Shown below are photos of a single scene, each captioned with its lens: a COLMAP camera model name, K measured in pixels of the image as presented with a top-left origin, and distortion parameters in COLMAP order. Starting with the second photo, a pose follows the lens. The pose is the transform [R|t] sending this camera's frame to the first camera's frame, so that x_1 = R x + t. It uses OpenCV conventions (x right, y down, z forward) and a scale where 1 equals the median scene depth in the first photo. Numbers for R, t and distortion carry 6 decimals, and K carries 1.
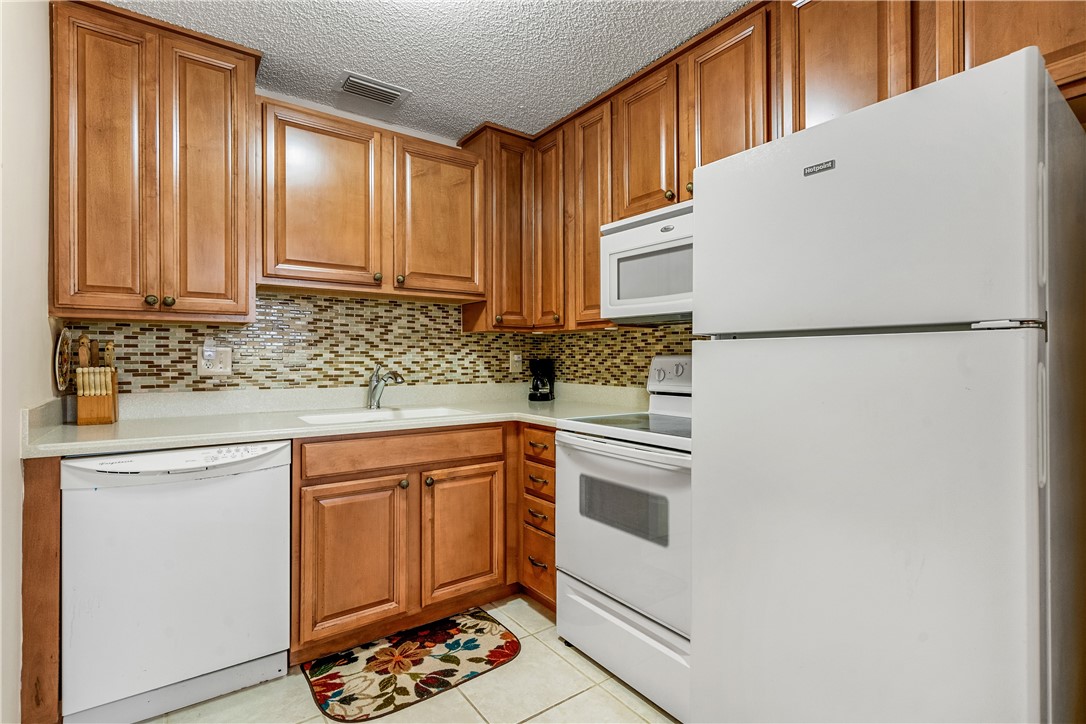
lens RADIAL K [[501.0, 0, 552.3], [0, 501.0, 355.2], [0, 0, 1]] dist [-0.004019, 0.002180]
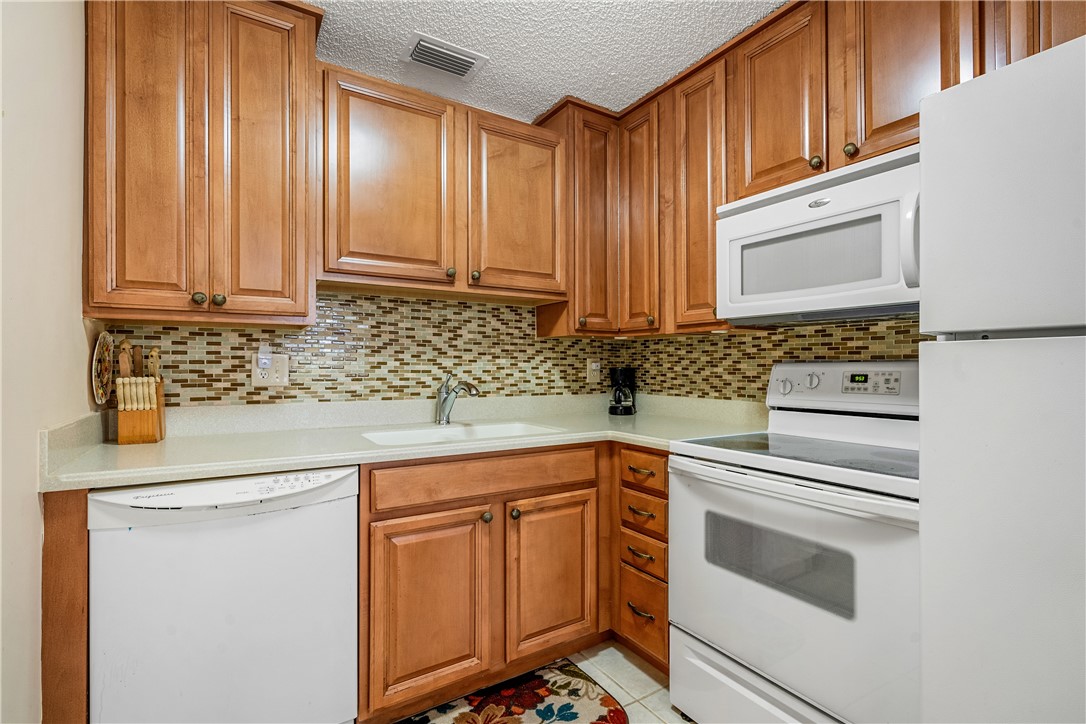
lens RADIAL K [[501.0, 0, 557.8], [0, 501.0, 363.1], [0, 0, 1]] dist [-0.004019, 0.002180]
pose [[0.997544, -0.000471, -0.070046, -0.115728], [0.000399, 0.999999, -0.001037, 0.000869], [0.070046, 0.001007, 0.997543, 0.167756]]
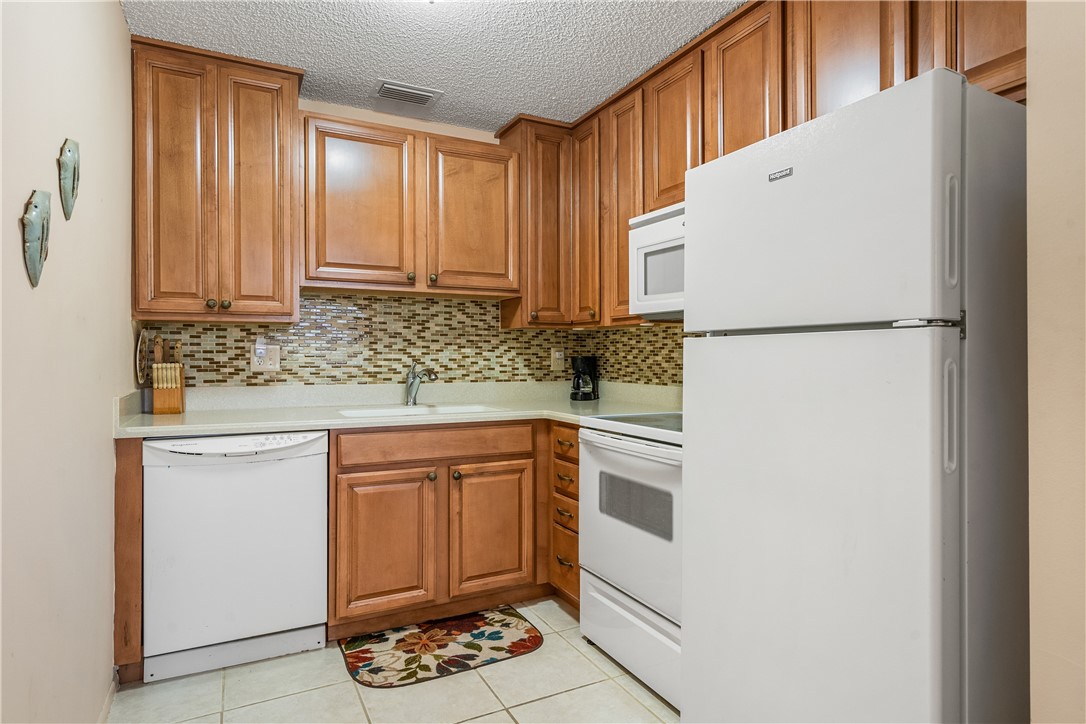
lens RADIAL K [[582.9, 0, 549.9], [0, 582.9, 353.6], [0, 0, 1]] dist [0.001946, 0.002211]
pose [[0.988659, -0.001045, -0.150174, 0.123864], [0.001252, 0.999998, 0.001282, 0.001208], [0.150172, -0.001455, 0.988659, -0.154126]]
